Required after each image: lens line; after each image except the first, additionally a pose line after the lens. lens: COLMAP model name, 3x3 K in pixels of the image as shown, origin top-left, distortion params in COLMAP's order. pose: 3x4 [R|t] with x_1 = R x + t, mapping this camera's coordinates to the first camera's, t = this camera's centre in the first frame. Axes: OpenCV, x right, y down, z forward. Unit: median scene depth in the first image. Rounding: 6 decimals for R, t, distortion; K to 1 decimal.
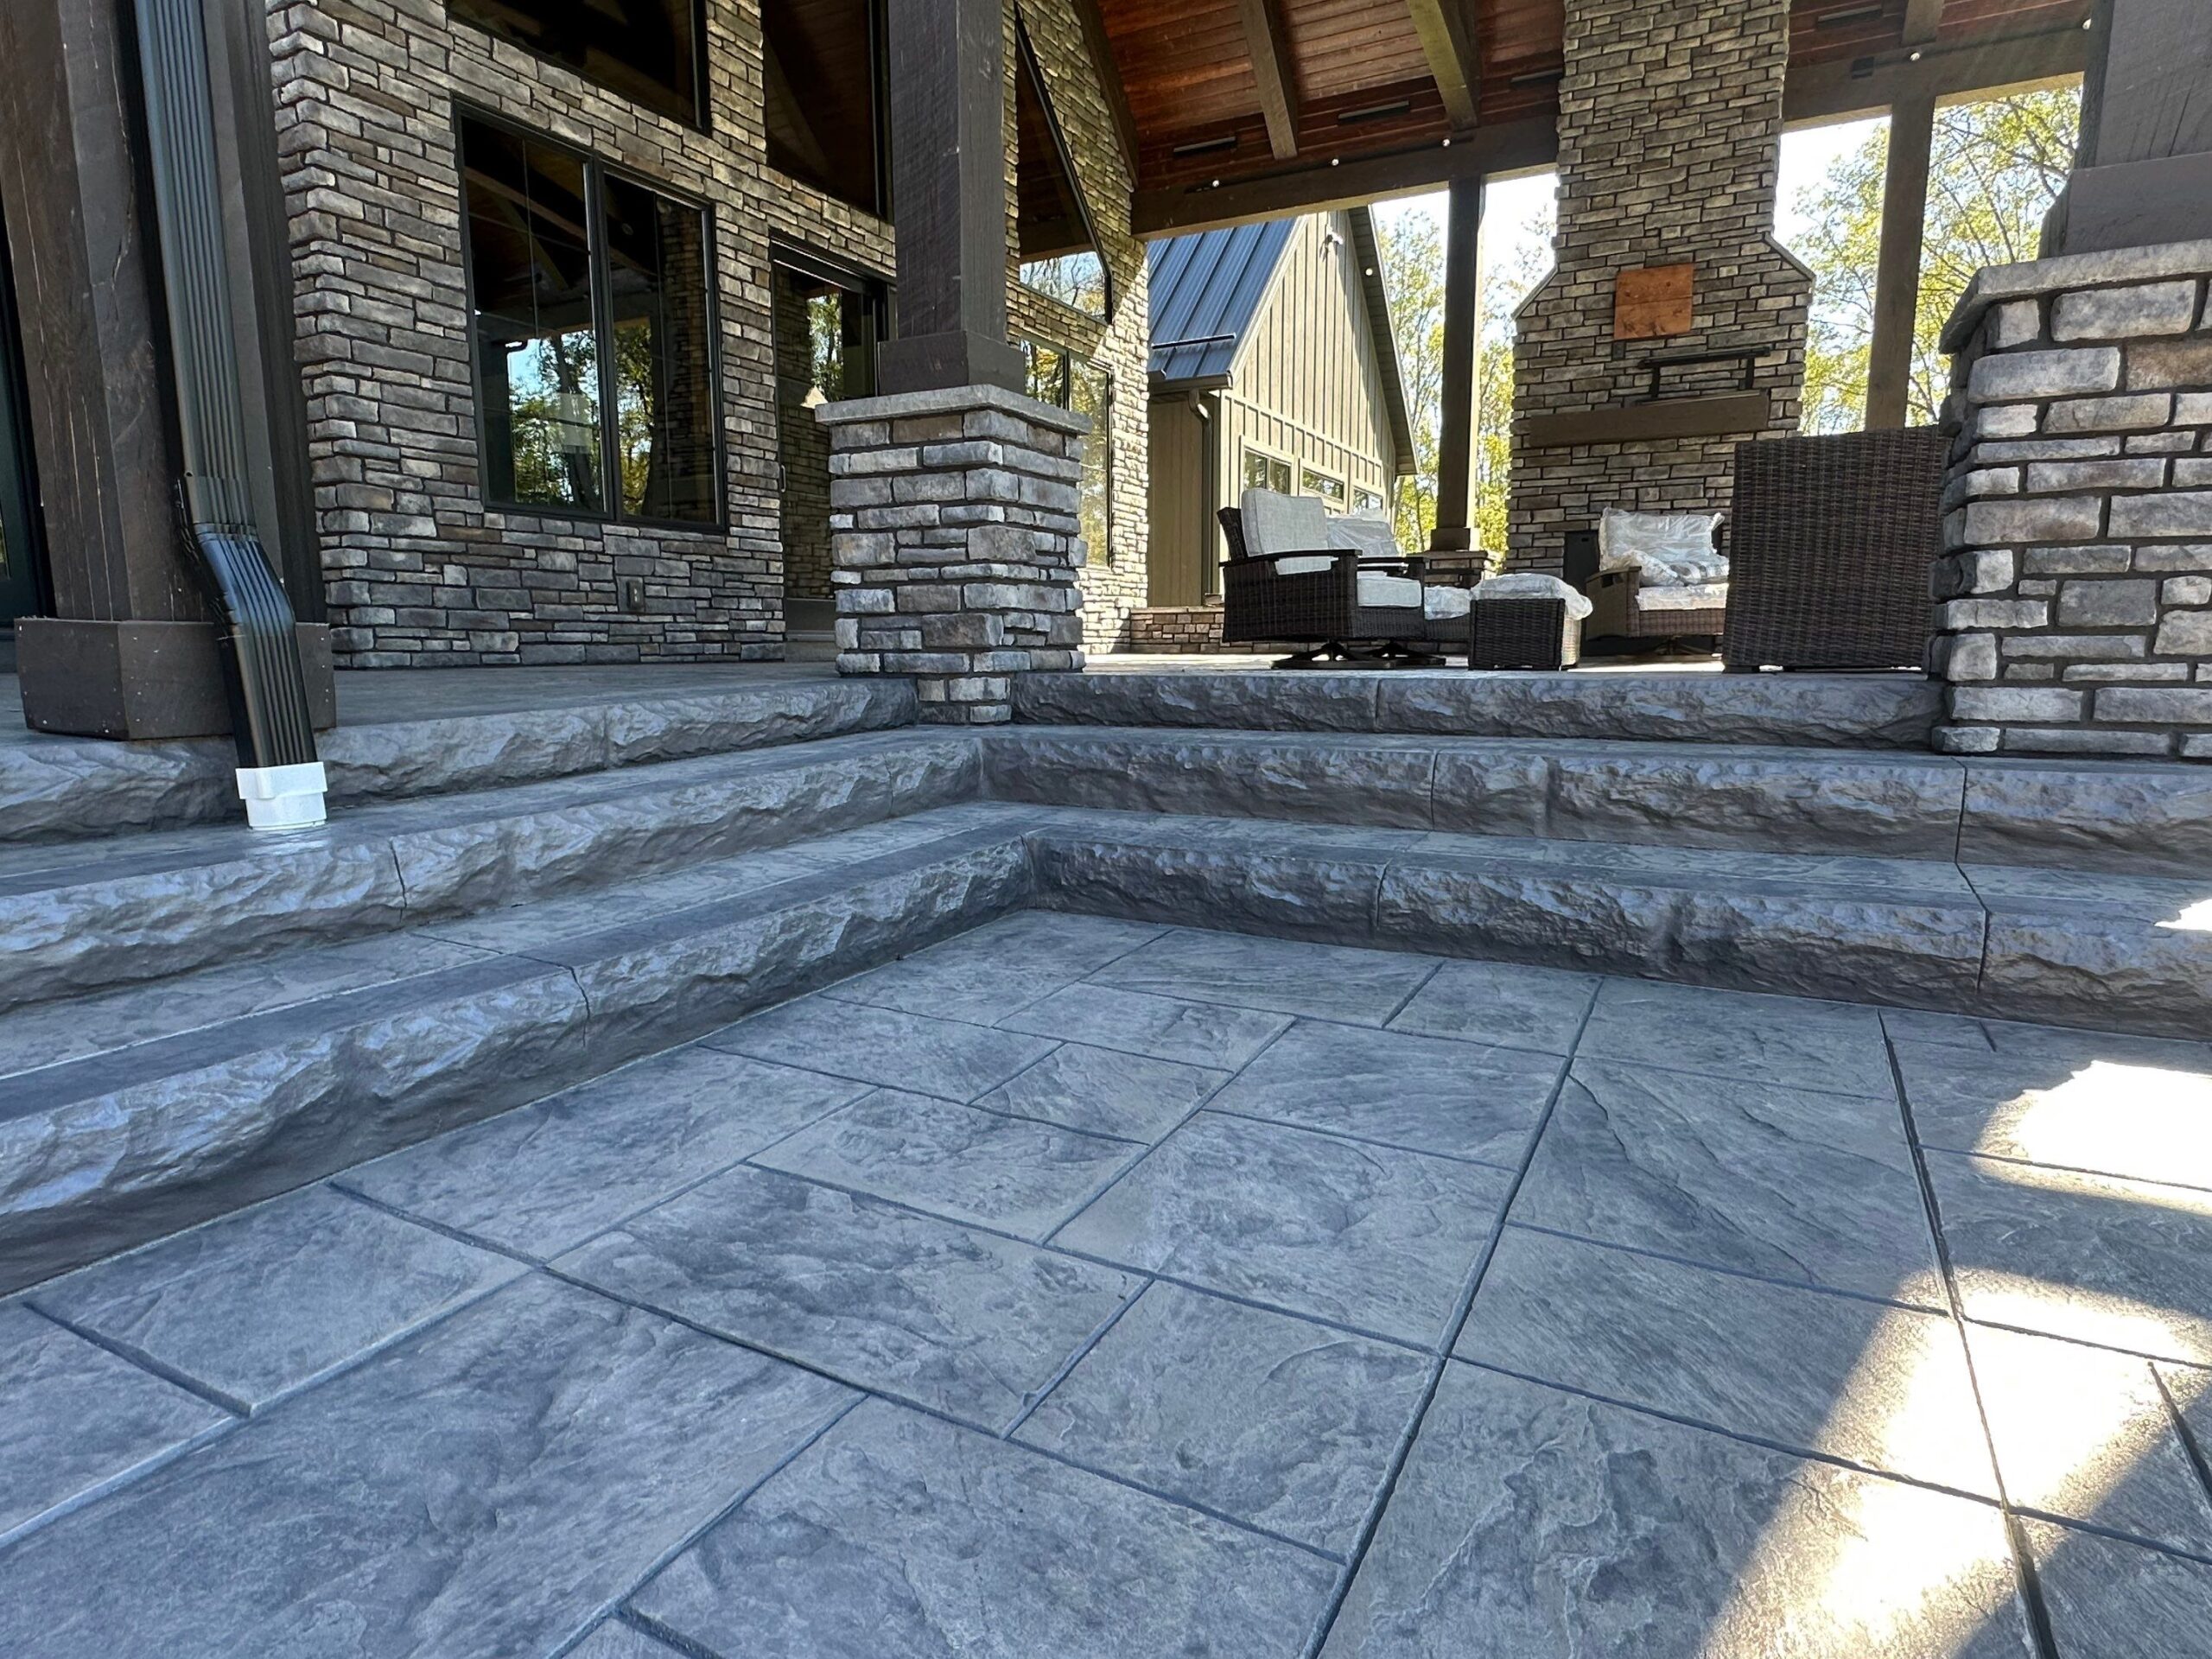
lens RADIAL K [[1226.5, 0, 1109.6], [0, 1226.5, 827.8], [0, 0, 1]] dist [-0.005659, 0.002343]
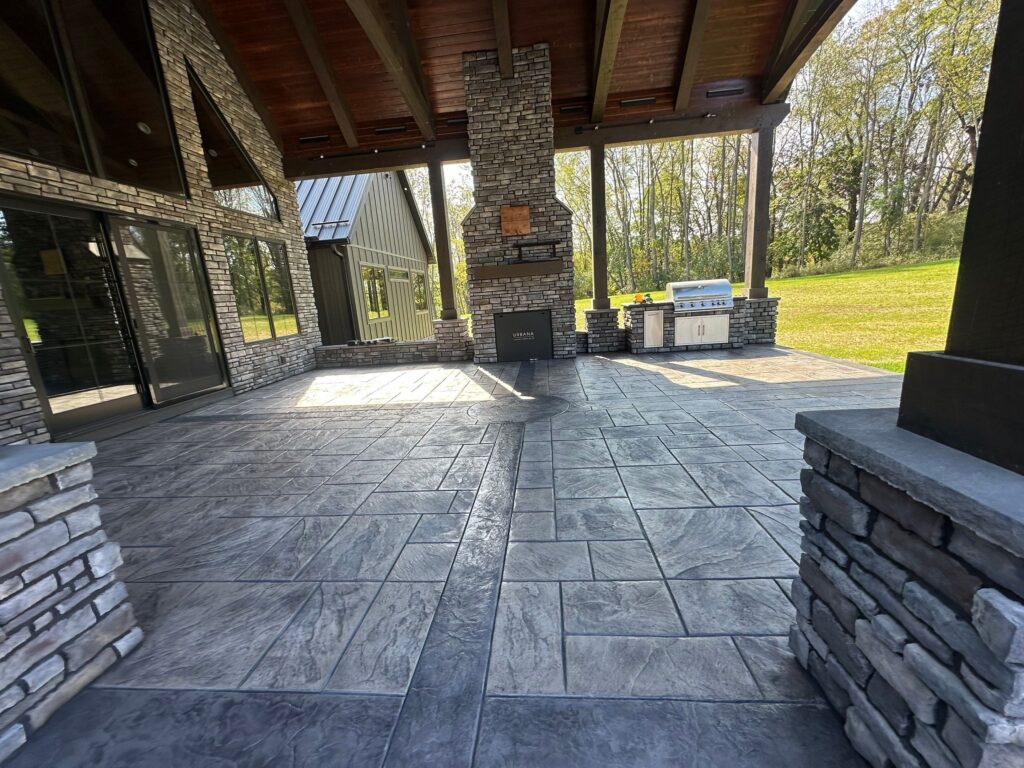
lens RADIAL K [[407.8, 0, 511.3], [0, 407.8, 384.7], [0, 0, 1]] dist [-0.002762, 0.000116]
pose [[0.918648, -0.142750, 0.368386, 0.085364], [0.126489, 0.989631, 0.068056, -0.156309], [-0.374281, -0.015923, 0.927179, 0.231843]]
